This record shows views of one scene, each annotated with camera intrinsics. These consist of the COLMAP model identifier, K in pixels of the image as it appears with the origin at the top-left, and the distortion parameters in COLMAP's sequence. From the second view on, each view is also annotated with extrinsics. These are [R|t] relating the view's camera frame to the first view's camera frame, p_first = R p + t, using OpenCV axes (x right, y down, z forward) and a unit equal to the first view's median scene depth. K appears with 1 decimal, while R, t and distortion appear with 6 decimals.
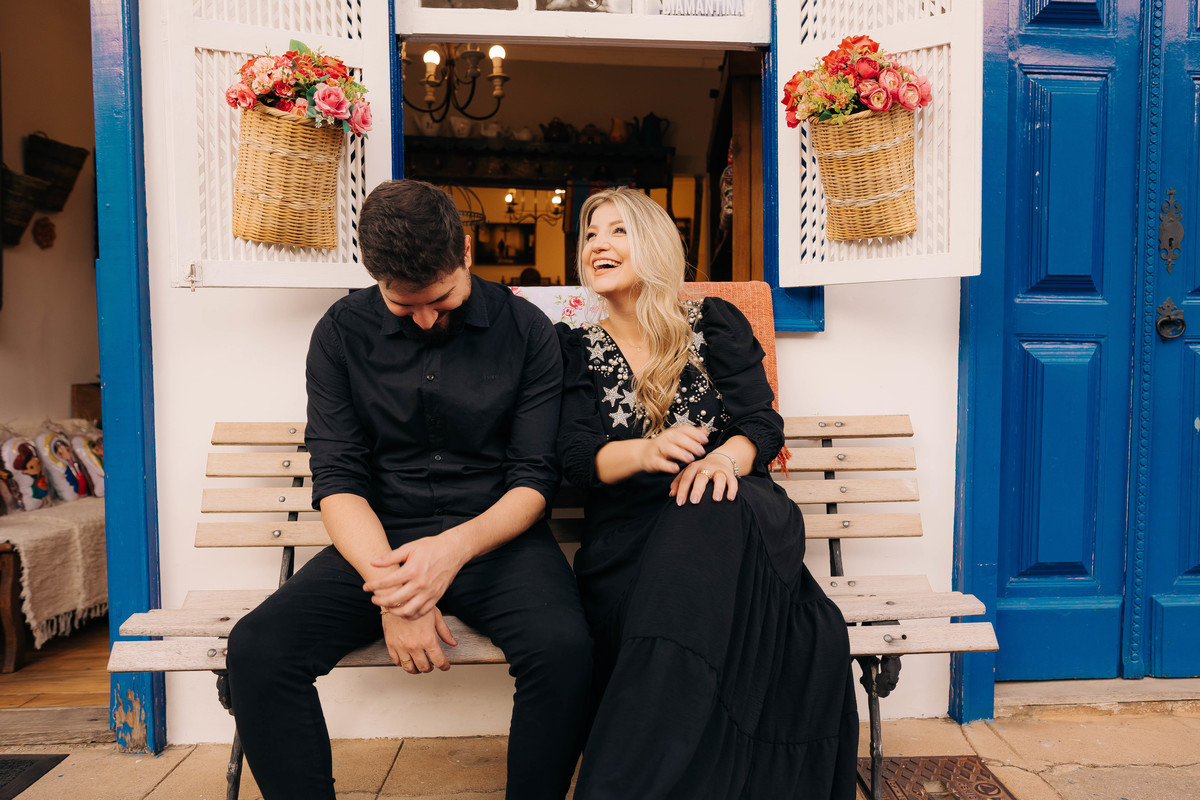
lens RADIAL K [[950.5, 0, 617.1], [0, 950.5, 398.1], [0, 0, 1]] dist [-0.056340, 0.061369]
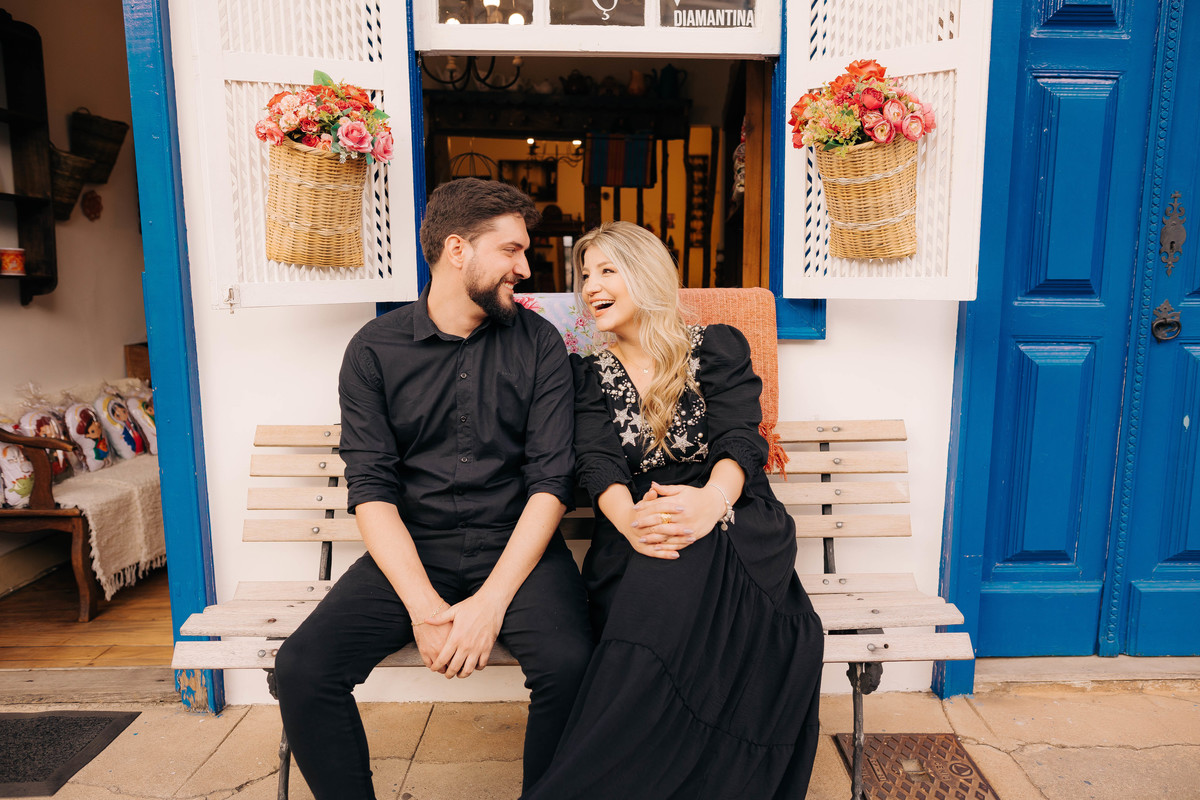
lens RADIAL K [[913.5, 0, 600.0], [0, 913.5, 400.0], [0, 0, 1]] dist [-0.057205, 0.063284]
pose [[0.999103, 0.007097, -0.041736, 0.012069], [-0.002607, 0.994294, 0.106645, -0.112649], [0.042254, -0.106441, 0.993421, -0.019087]]
